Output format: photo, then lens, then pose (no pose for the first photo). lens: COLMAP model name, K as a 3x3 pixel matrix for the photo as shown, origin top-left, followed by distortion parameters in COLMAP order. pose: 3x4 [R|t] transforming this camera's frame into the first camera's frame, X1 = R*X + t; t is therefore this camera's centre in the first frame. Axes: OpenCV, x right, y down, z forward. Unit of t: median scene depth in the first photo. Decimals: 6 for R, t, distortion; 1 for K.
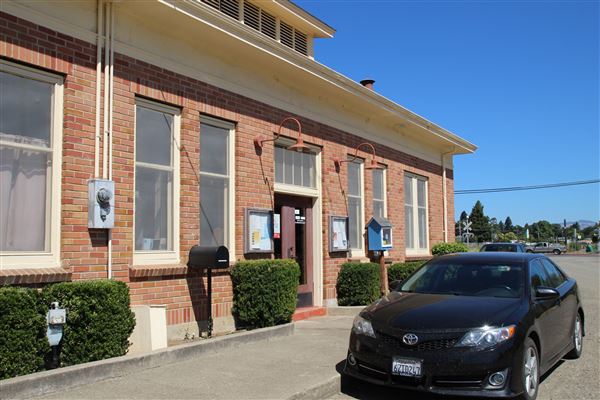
lens RADIAL K [[615.7, 0, 300.0], [0, 615.7, 200.0], [0, 0, 1]] dist [0.010218, -0.005460]
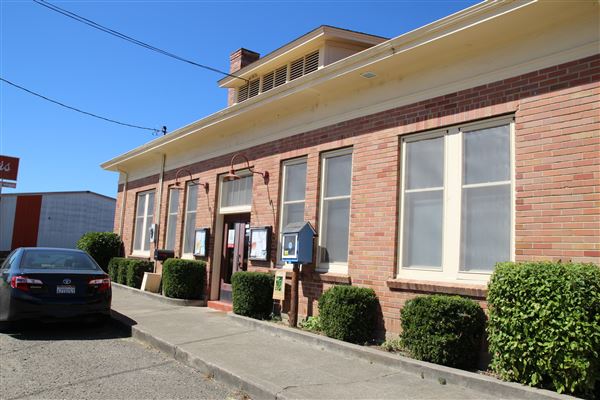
lens RADIAL K [[517.7, 0, 300.0], [0, 517.7, 200.0], [0, 0, 1]] dist [-0.006046, -0.004210]
pose [[-0.390518, -0.119552, -0.912799, 0.811628], [0.016477, 0.990465, -0.136773, 0.099618], [0.920448, -0.068452, -0.384825, 1.352551]]
